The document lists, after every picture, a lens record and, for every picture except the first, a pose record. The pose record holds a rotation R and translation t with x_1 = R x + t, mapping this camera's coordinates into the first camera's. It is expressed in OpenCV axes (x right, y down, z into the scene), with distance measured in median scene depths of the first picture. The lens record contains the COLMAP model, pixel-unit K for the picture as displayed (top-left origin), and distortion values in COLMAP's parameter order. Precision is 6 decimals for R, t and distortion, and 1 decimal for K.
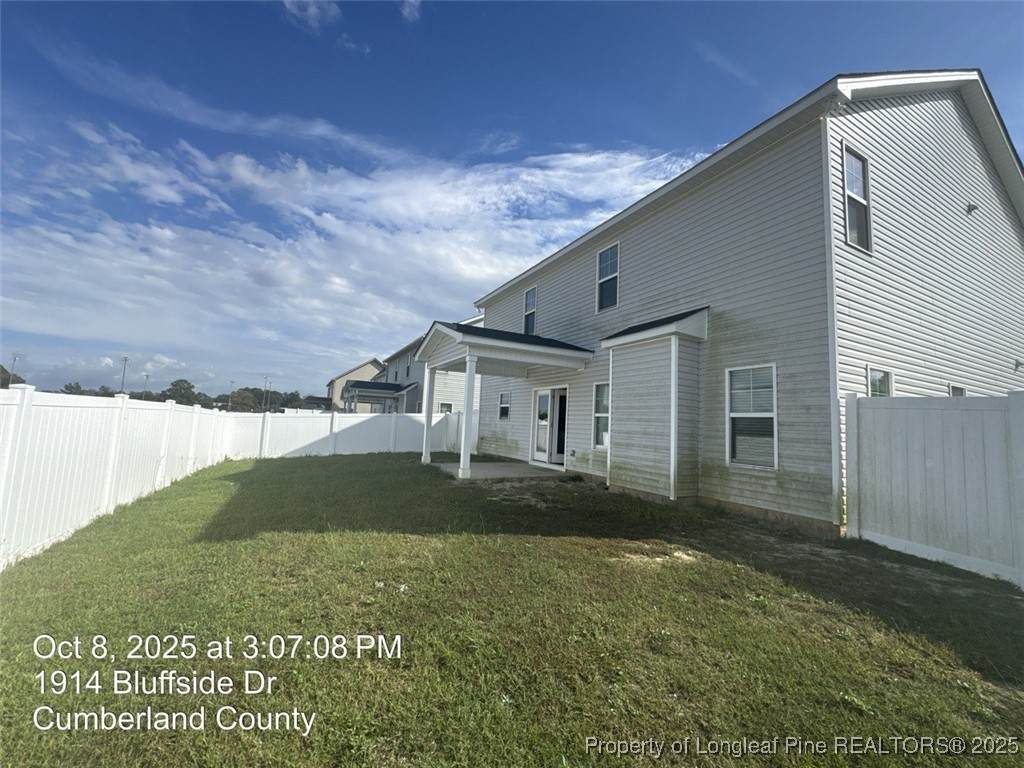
lens RADIAL K [[408.0, 0, 511.8], [0, 408.0, 385.8], [0, 0, 1]] dist [-0.000261, -0.000016]
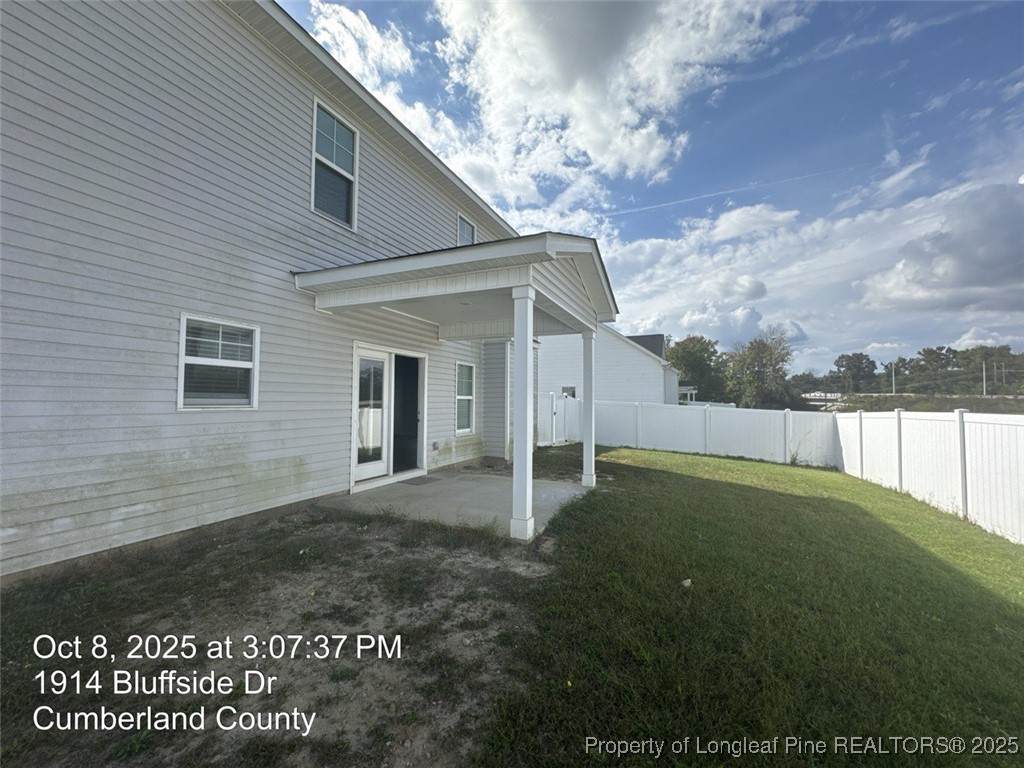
lens RADIAL K [[408.0, 0, 511.8], [0, 408.0, 385.8], [0, 0, 1]] dist [-0.000261, -0.000016]
pose [[-0.602492, -0.066195, 0.795375, -0.478222], [-0.158208, 0.986685, -0.037724, 0.050064], [-0.782288, -0.148563, -0.604942, 1.194960]]
